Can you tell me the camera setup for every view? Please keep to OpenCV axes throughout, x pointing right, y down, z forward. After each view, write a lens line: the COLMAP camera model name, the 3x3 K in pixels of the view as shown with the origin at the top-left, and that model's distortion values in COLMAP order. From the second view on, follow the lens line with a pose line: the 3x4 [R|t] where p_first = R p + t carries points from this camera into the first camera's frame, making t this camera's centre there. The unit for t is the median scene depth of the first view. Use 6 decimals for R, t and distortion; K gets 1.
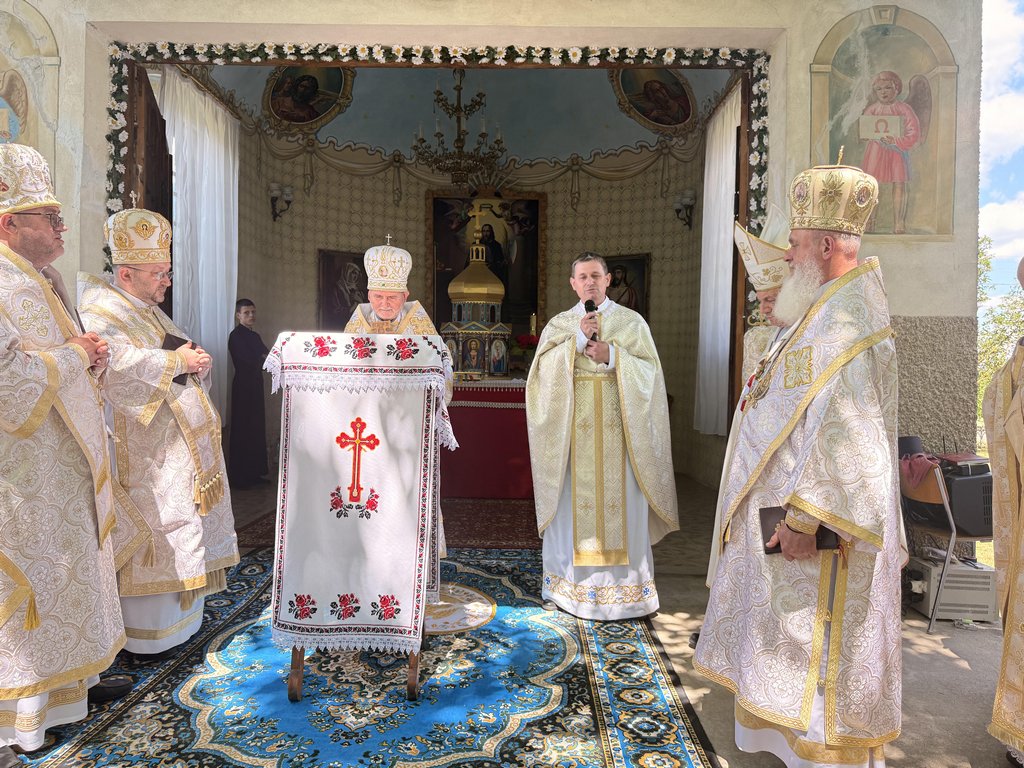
lens RADIAL K [[728.1, 0, 503.5], [0, 728.1, 381.0], [0, 0, 1]] dist [0.056118, -0.063316]
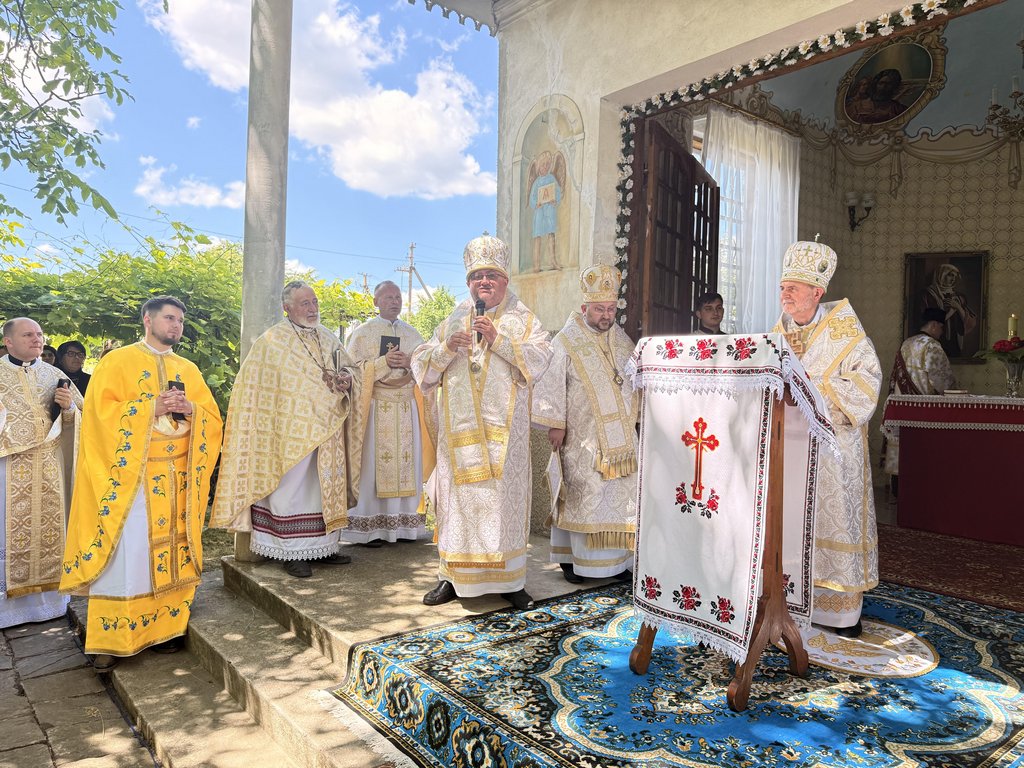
lens RADIAL K [[728.1, 0, 513.6], [0, 728.1, 385.8], [0, 0, 1]] dist [0.056118, -0.063316]
pose [[0.655595, 0.007005, -0.755080, 0.262199], [-0.025347, 0.999598, -0.012733, 0.016568], [0.754687, 0.027487, 0.655509, 0.085086]]
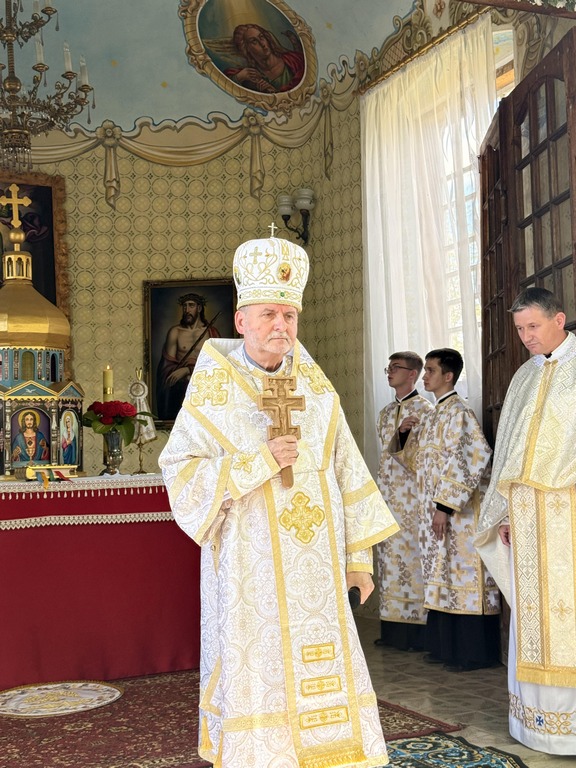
lens RADIAL K [[1085.2, 0, 291.6], [0, 1085.2, 382.5], [0, 0, 1]] dist [0.131431, 0.000000]
pose [[0.899920, -0.012546, 0.435874, -0.414089], [0.048695, 0.996225, -0.071863, -0.010554], [-0.433327, 0.085896, 0.897134, 0.199991]]
